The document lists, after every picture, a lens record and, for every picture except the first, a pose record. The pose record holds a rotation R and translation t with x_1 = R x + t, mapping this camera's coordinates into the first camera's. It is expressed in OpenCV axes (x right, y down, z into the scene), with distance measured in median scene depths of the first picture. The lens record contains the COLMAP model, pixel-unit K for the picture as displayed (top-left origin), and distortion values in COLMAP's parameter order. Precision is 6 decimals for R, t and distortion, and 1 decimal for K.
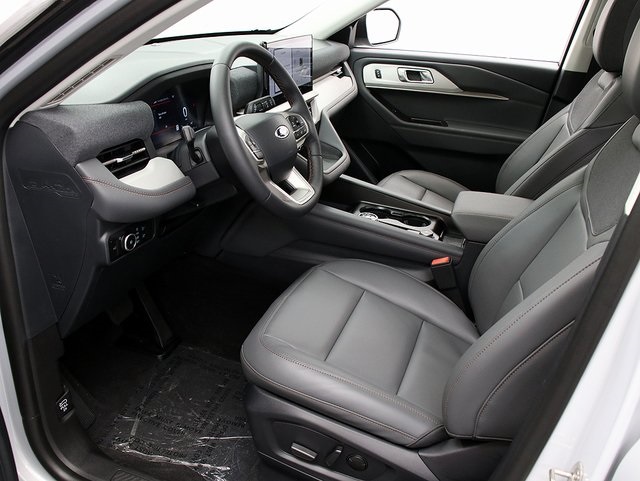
lens RADIAL K [[552.1, 0, 320.0], [0, 552.1, 240.5], [0, 0, 1]] dist [-0.141344, 0.104318]
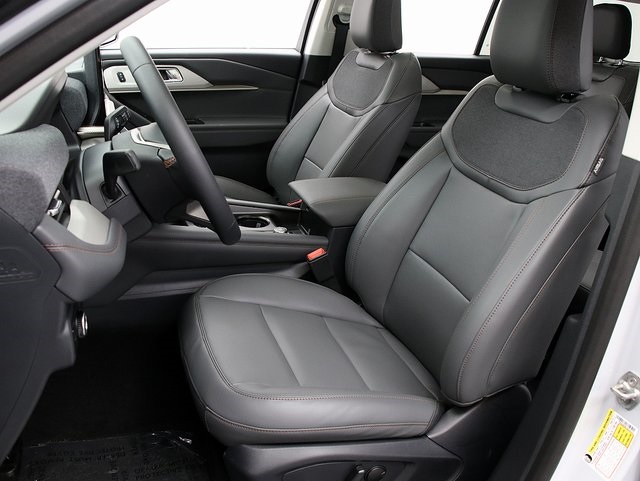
lens RADIAL K [[552.1, 0, 320.0], [0, 552.1, 240.5], [0, 0, 1]] dist [-0.141344, 0.104318]
pose [[0.811160, -0.233962, 0.535986, -0.255769], [0.232552, 0.969956, 0.071449, -0.046163], [-0.536599, 0.066688, 0.841198, 0.141080]]
